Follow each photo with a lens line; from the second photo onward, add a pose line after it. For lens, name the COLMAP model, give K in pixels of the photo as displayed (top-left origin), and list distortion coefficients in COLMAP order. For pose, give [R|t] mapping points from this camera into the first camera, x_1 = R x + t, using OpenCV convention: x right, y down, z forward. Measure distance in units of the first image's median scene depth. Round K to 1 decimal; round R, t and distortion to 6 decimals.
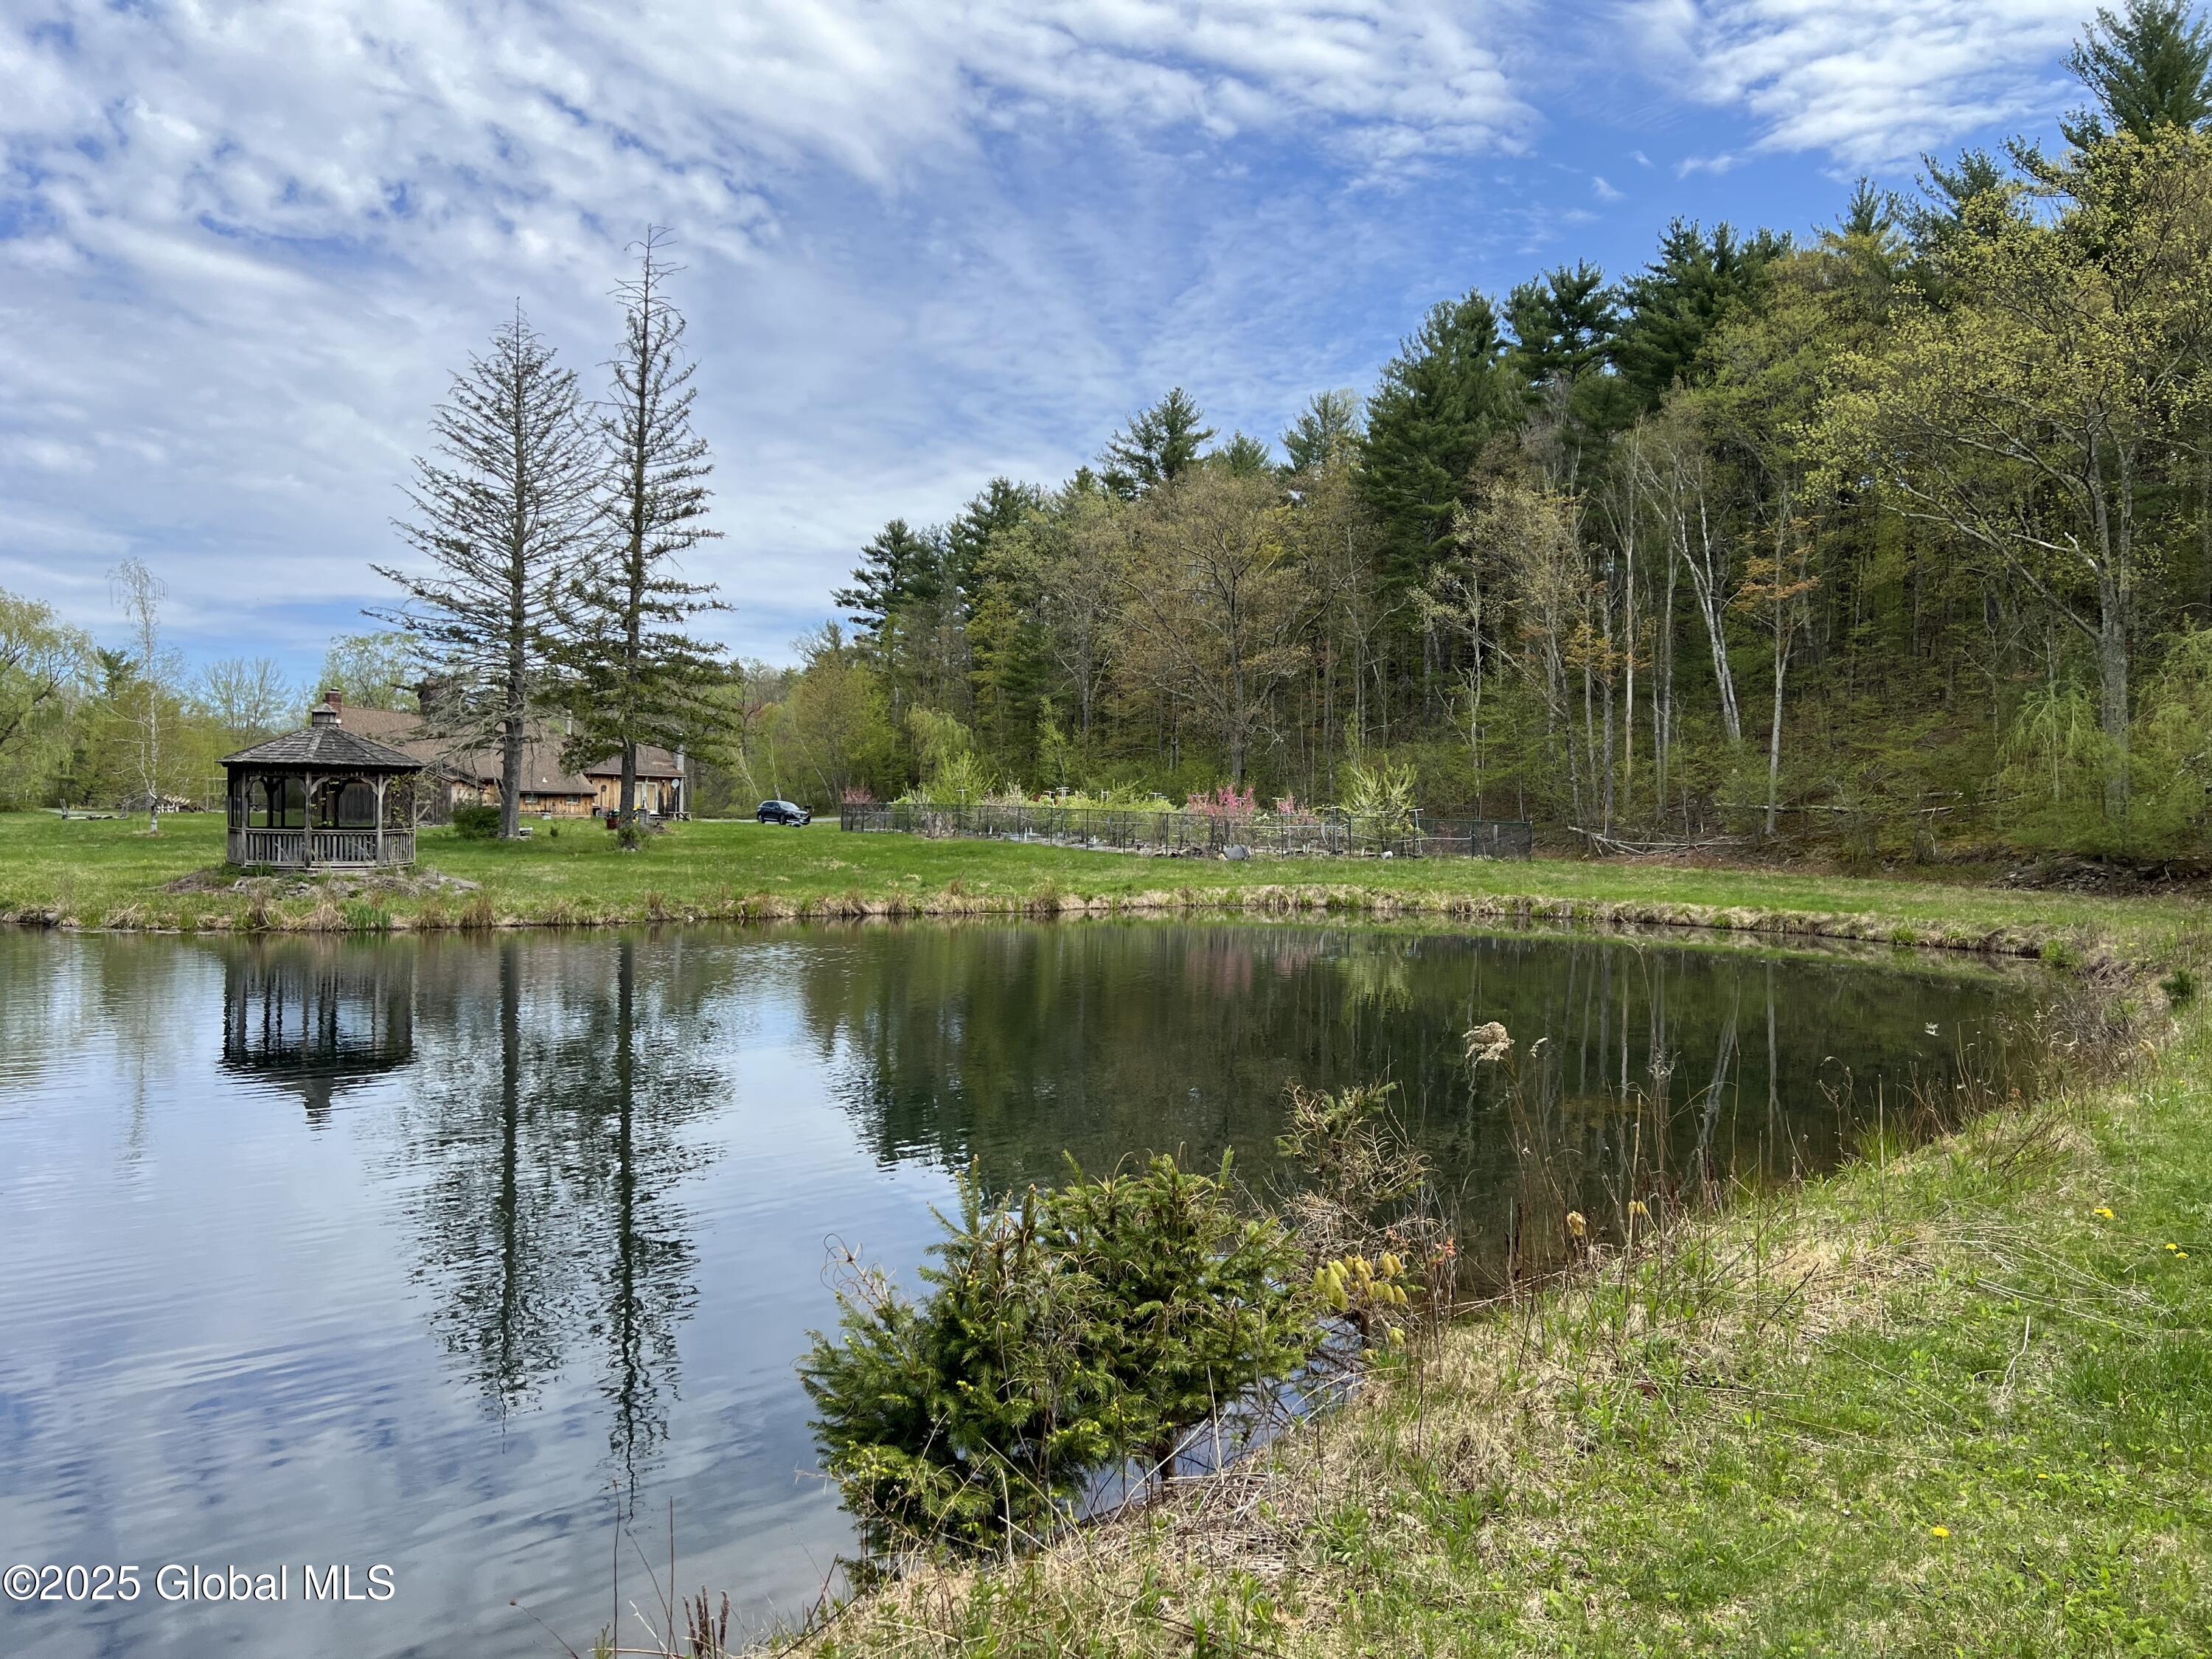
lens RADIAL K [[1661.5, 0, 1106.0], [0, 1661.5, 829.5], [0, 0, 1]] dist [0.163767, -0.212021]
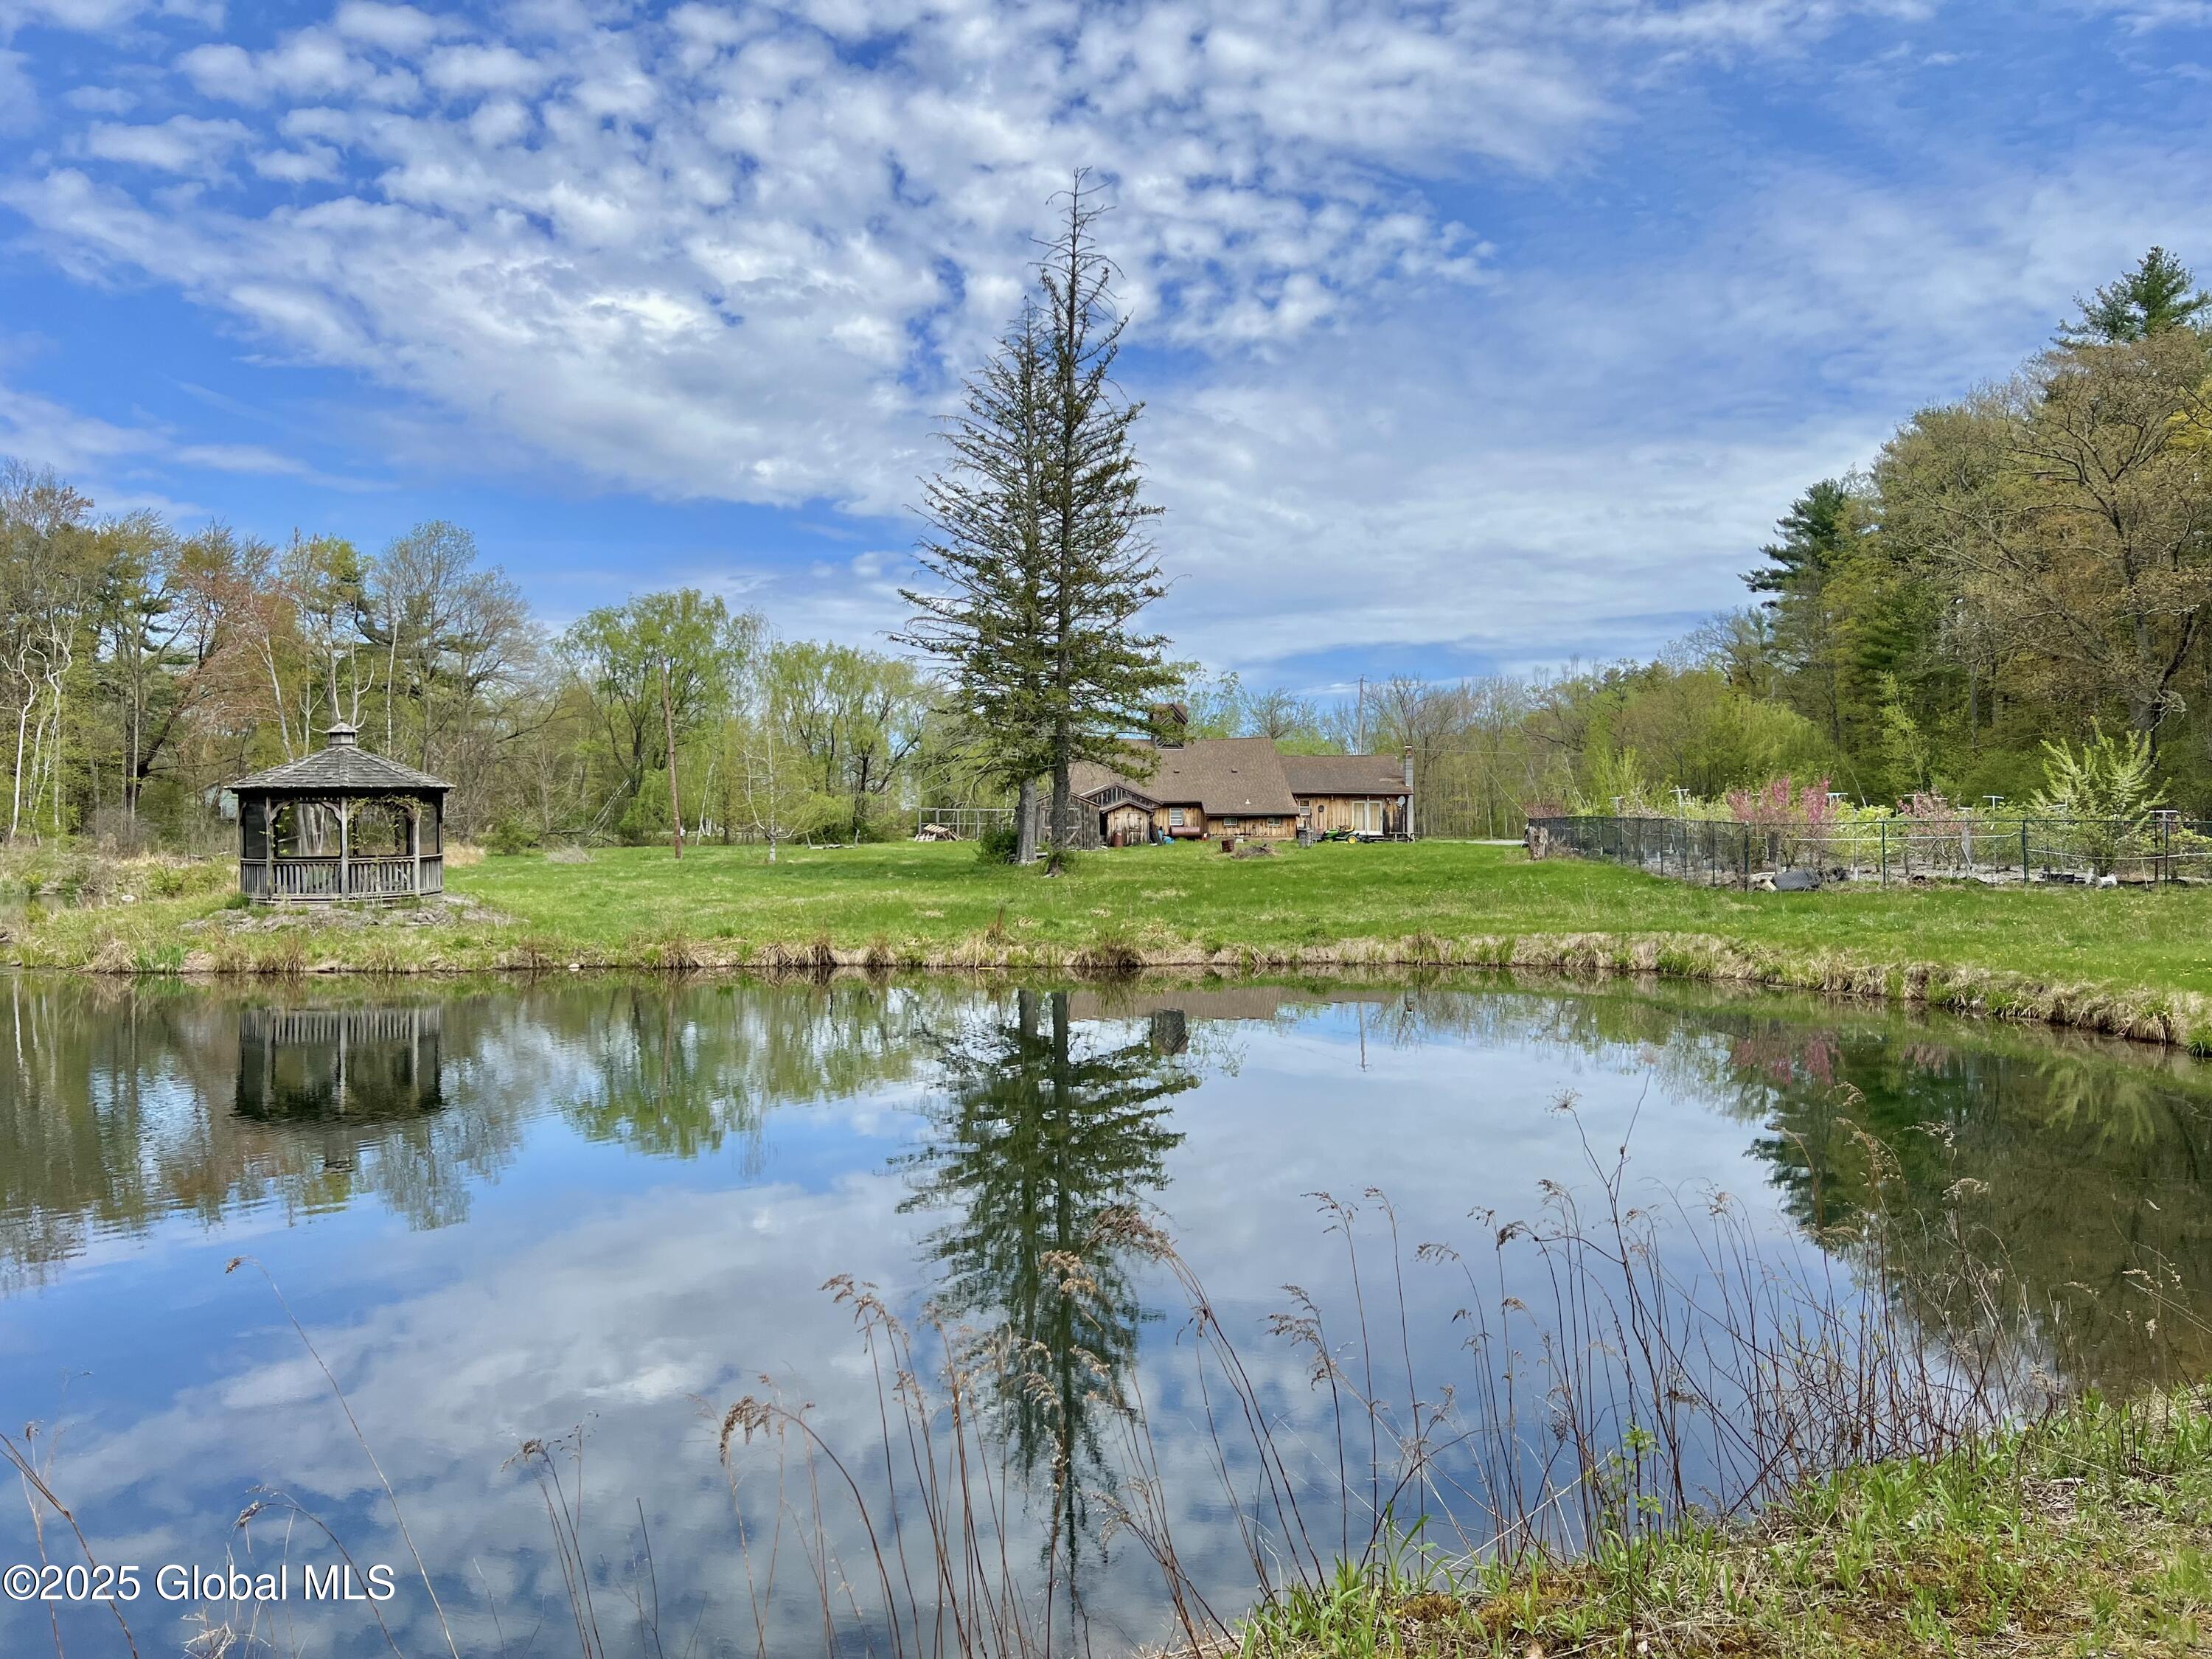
lens RADIAL K [[1661.5, 0, 1106.0], [0, 1661.5, 829.5], [0, 0, 1]] dist [0.163767, -0.212021]
pose [[0.813193, -0.018980, -0.581684, 0.151903], [0.011320, 0.999795, -0.016797, 0.001479], [0.581884, 0.007074, 0.813241, 0.179606]]
